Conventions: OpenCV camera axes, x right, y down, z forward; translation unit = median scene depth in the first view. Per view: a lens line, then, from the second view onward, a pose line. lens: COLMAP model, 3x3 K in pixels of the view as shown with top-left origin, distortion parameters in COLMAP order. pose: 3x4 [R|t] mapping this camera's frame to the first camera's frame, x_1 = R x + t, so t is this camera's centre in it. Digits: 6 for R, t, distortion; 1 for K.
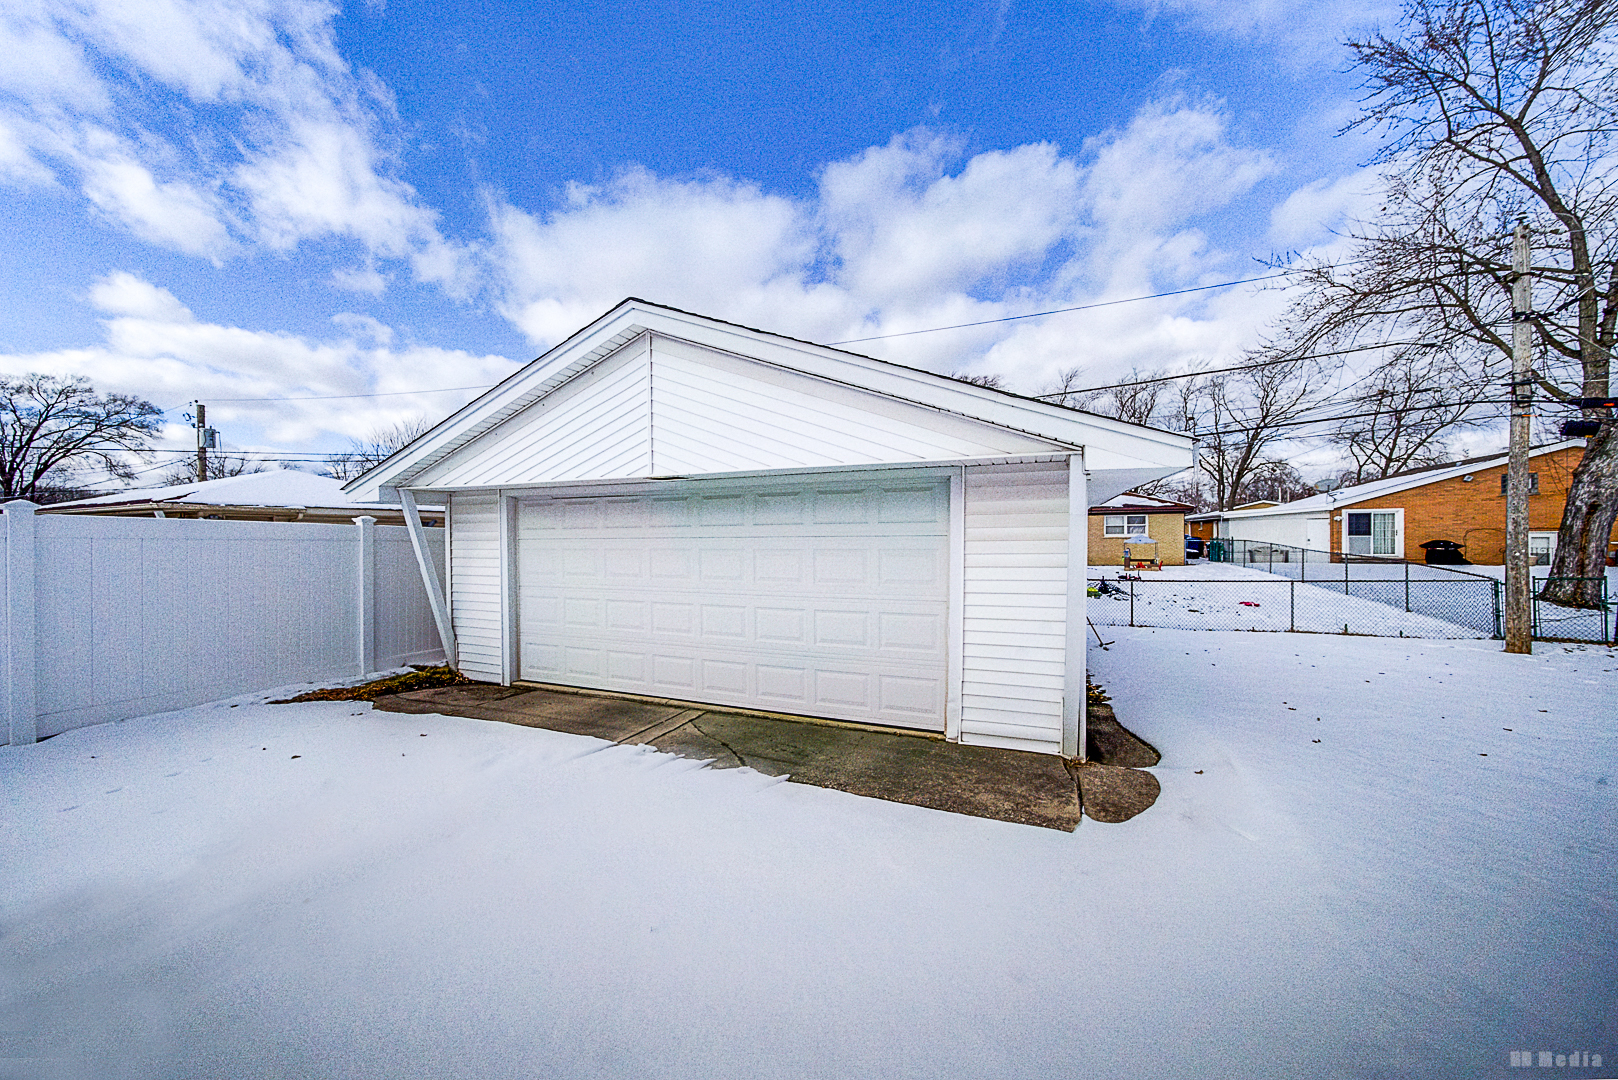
lens RADIAL K [[556.2, 0, 796.3], [0, 556.2, 536.6], [0, 0, 1]] dist [-0.001521, -0.000191]
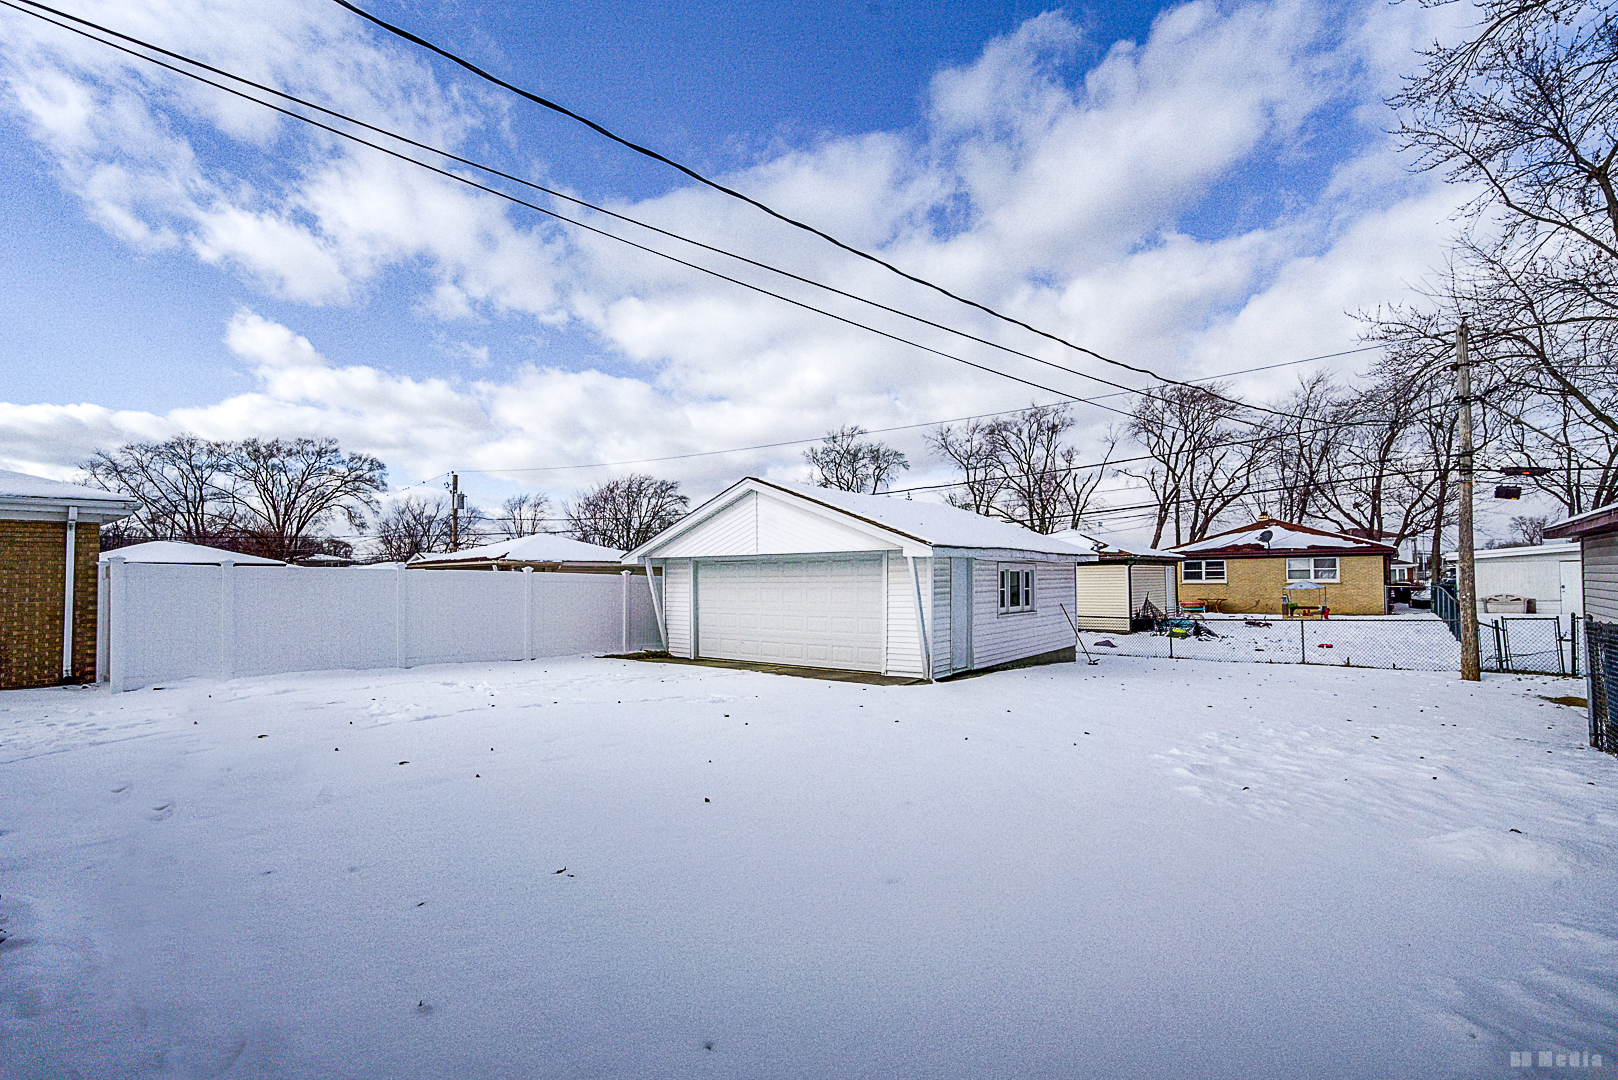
lens RADIAL K [[851.1, 0, 809.0], [0, 851.1, 540.0], [0, 0, 1]] dist [0.001524, 0.000414]
pose [[0.958128, -0.009808, -0.286171, 0.374741], [-0.003336, 0.998963, -0.045409, -0.005434], [0.286319, 0.044463, 0.957102, -0.902160]]
